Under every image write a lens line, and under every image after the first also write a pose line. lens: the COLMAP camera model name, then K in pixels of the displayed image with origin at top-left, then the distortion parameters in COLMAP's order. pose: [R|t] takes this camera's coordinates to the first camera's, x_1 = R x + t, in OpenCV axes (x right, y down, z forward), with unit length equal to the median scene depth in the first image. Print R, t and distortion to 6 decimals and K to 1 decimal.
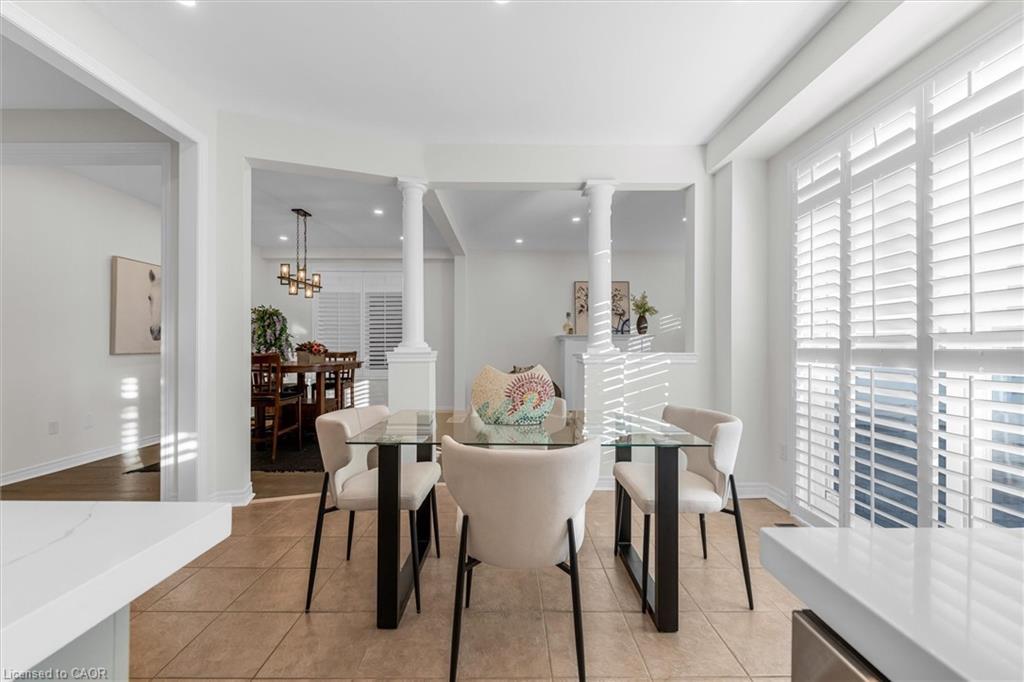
lens RADIAL K [[404.3, 0, 511.2], [0, 404.3, 345.0], [0, 0, 1]] dist [0.000015, -0.000234]
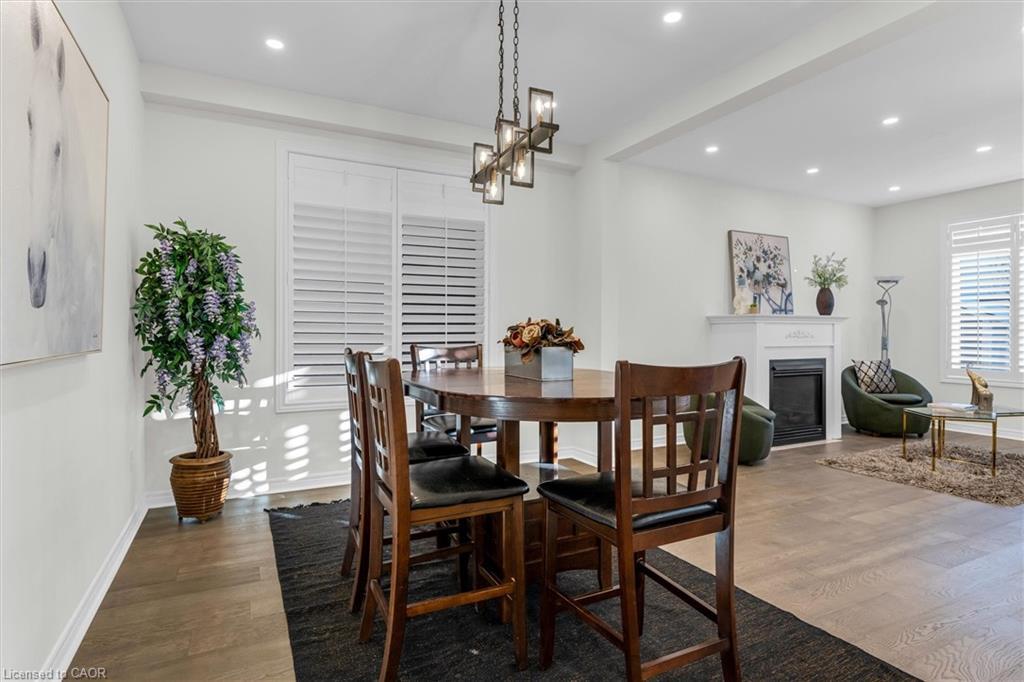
lens RADIAL K [[529.6, 0, 507.8], [0, 529.6, 336.8], [0, 0, 1]] dist [-0.004004, -0.001525]
pose [[0.899364, -0.002022, 0.437197, -0.692315], [-0.003268, 0.999930, 0.011347, 0.001580], [-0.437189, -0.011634, 0.899294, 0.545462]]
